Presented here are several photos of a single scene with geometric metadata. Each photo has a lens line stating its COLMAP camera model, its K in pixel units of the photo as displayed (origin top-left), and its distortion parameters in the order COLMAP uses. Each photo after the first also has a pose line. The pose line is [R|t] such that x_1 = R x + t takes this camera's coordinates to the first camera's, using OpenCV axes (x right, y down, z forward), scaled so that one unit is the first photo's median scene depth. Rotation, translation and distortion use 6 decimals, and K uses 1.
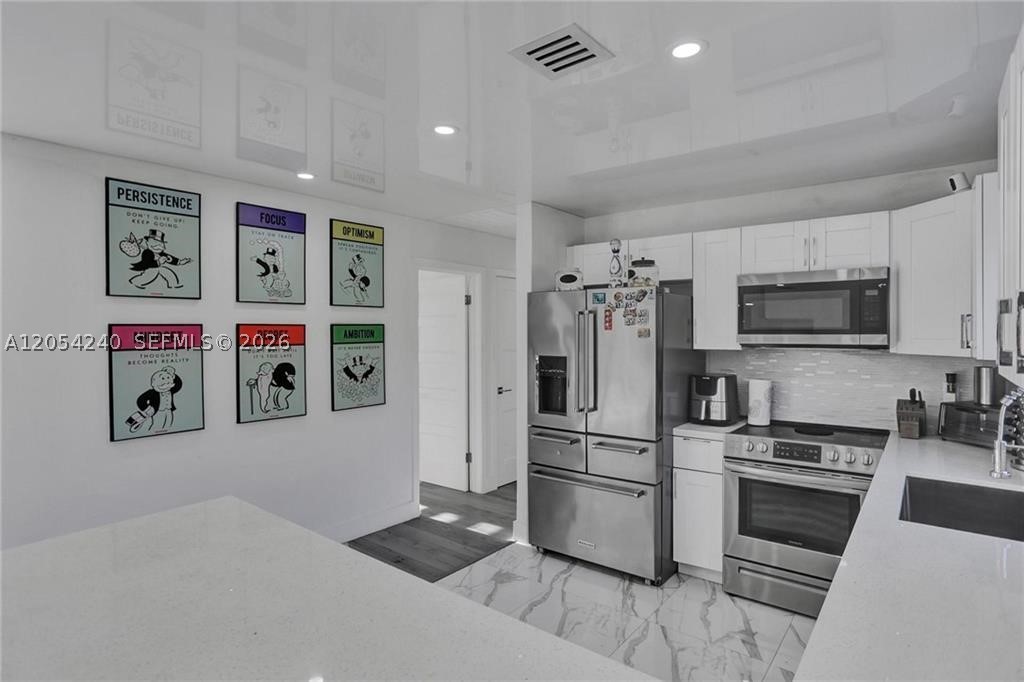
lens RADIAL K [[542.1, 0, 512.0], [0, 542.1, 341.0], [0, 0, 1]] dist [-0.000493, -0.000125]
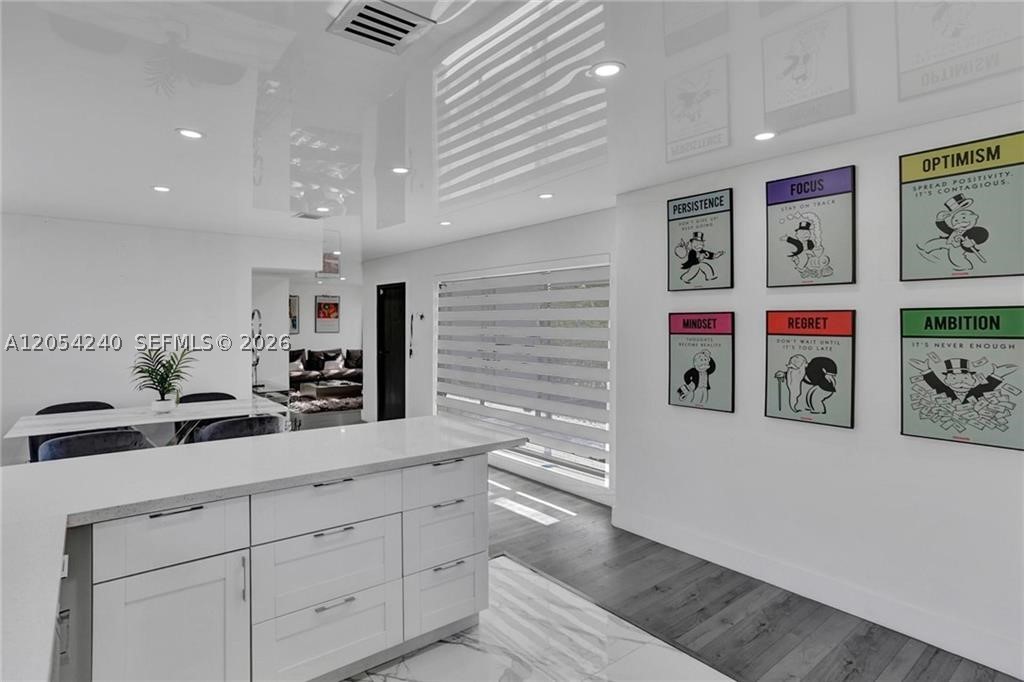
lens RADIAL K [[526.9, 0, 503.3], [0, 526.9, 323.4], [0, 0, 1]] dist [-0.059468, 0.030461]
pose [[-0.203325, 0.012586, -0.979030, 0.455292], [-0.012991, 0.999795, 0.015551, -0.017253], [0.979025, 0.015880, -0.203120, 0.705233]]
